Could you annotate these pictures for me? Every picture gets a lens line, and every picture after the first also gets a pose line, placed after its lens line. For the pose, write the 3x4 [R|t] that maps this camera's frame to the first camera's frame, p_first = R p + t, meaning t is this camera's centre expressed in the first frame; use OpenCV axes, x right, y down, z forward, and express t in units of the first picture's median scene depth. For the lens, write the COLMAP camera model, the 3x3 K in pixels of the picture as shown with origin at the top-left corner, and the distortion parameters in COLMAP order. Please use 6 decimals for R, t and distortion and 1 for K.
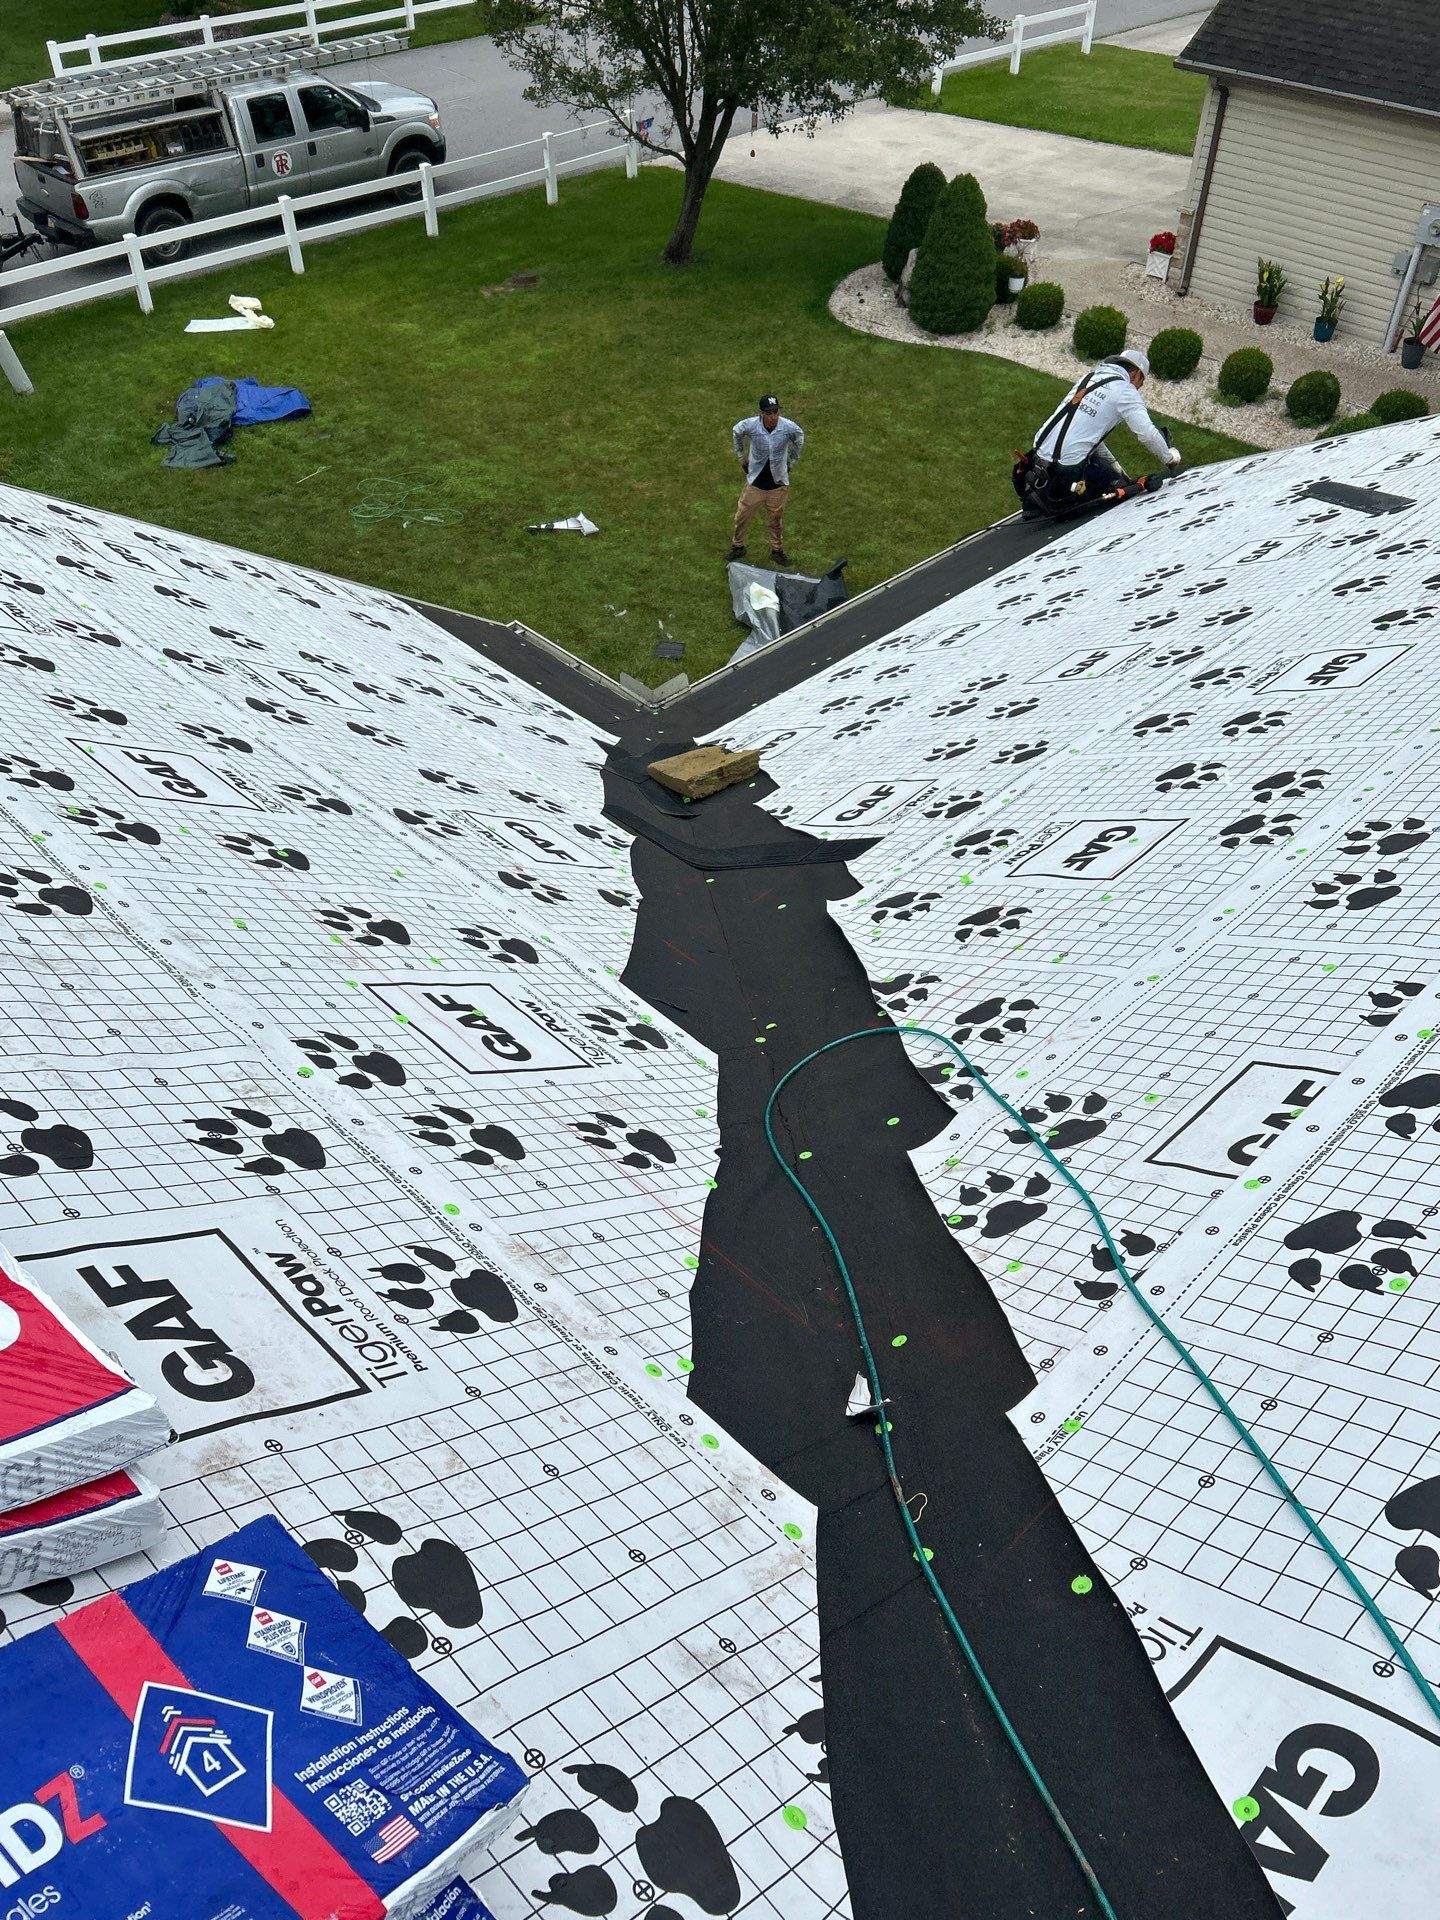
lens RADIAL K [[1530.8, 0, 714.6], [0, 1530.8, 983.7], [0, 0, 1]] dist [0.027556, -0.014652]
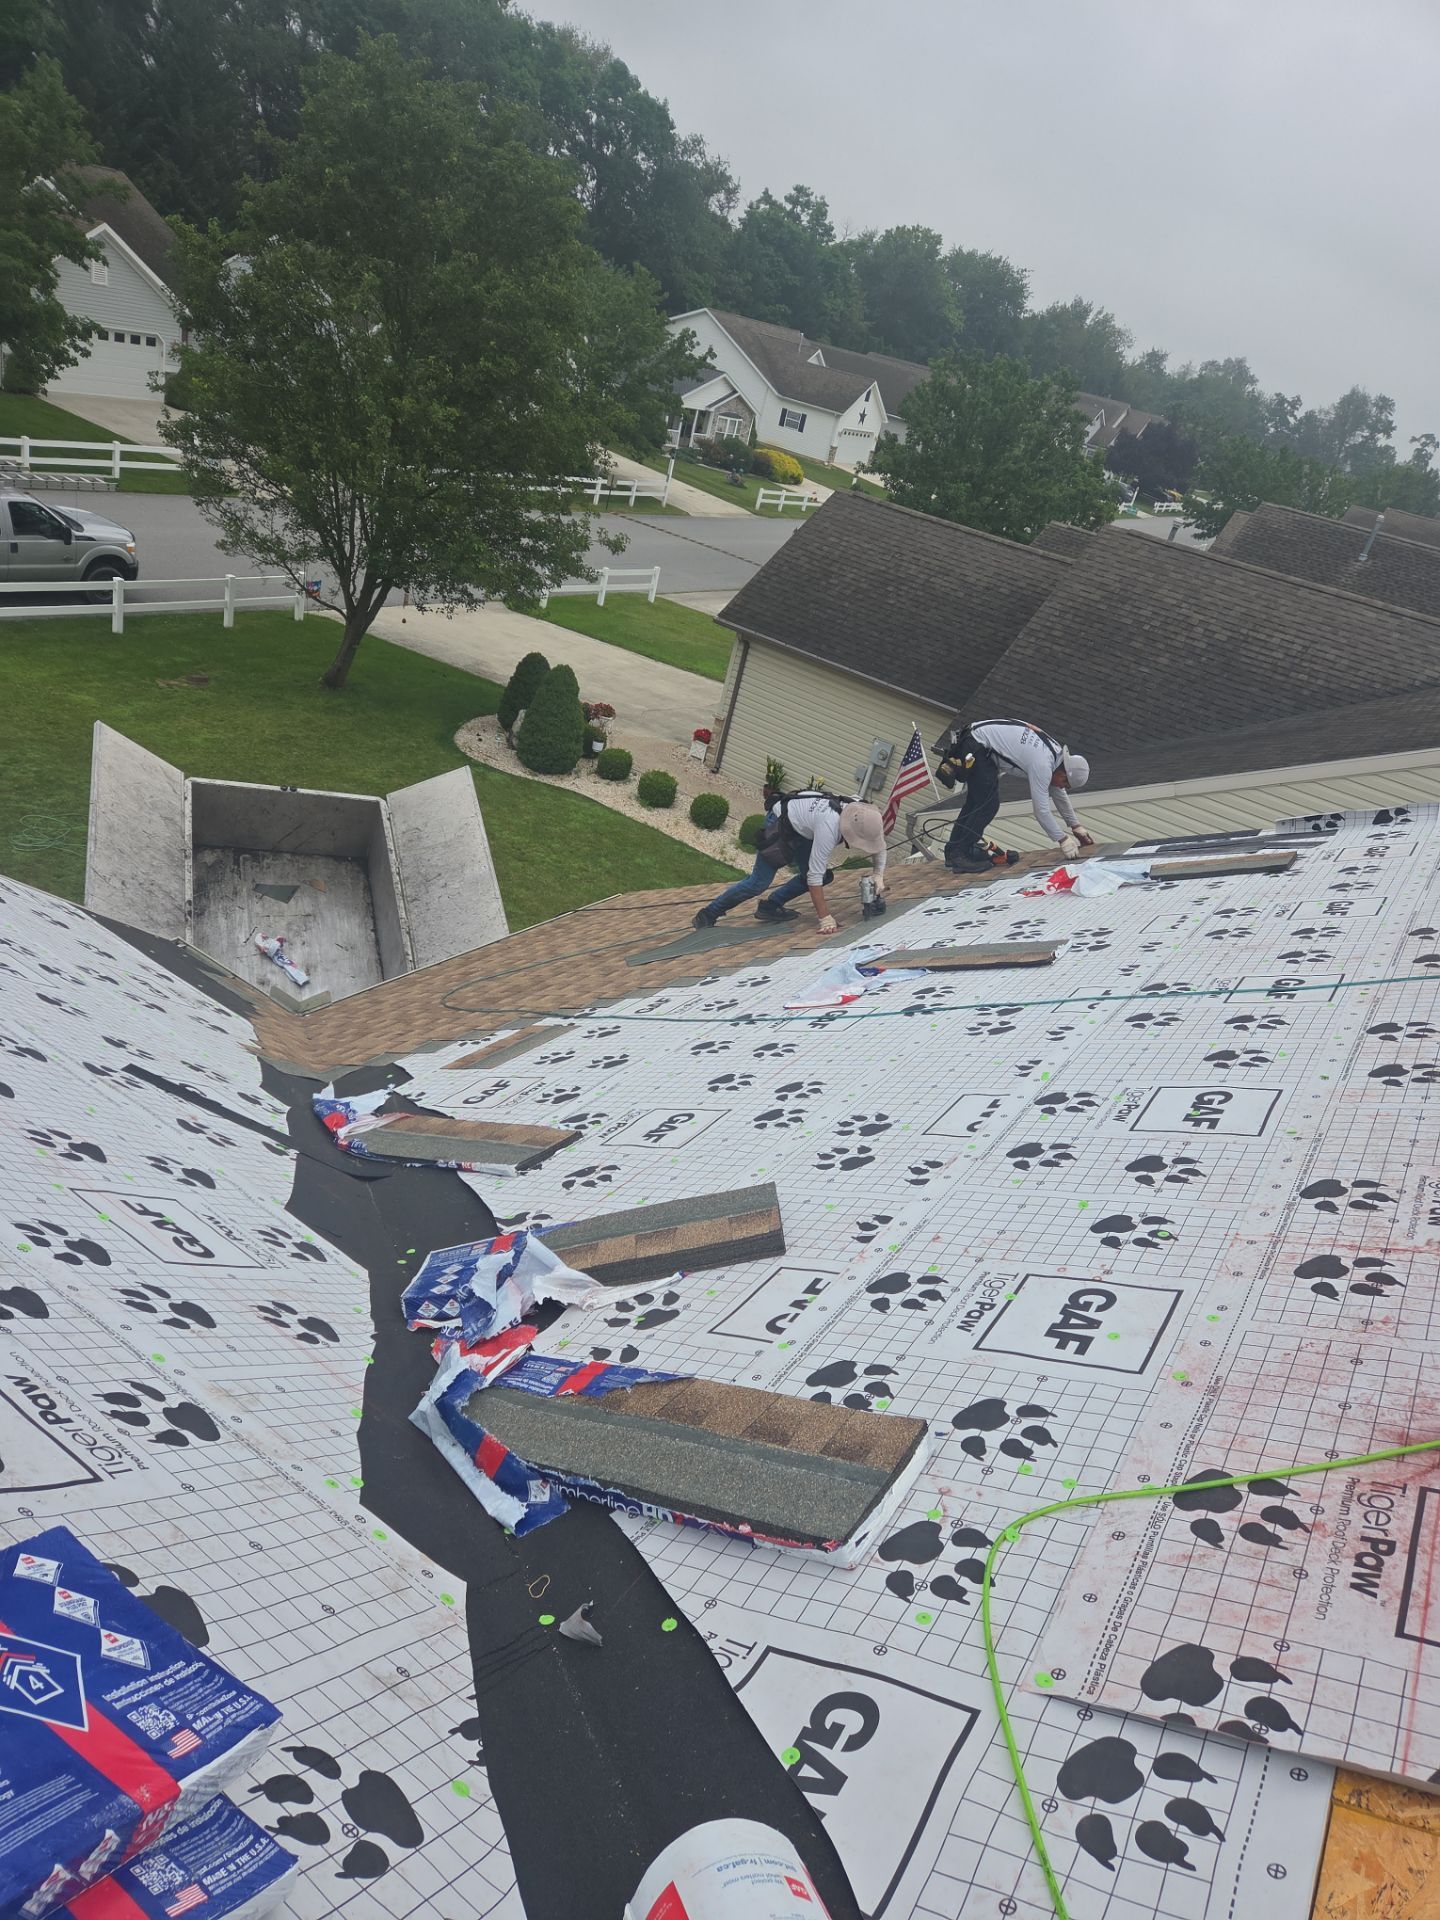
lens RADIAL K [[1271.1, 0, 723.8], [0, 1271.1, 982.1], [0, 0, 1]] dist [0.091913, -0.085360]
pose [[0.950375, 0.095694, 0.296024, -0.054118], [-0.022357, 0.970066, -0.241811, 0.065964], [-0.310303, 0.223193, 0.924065, -0.090884]]
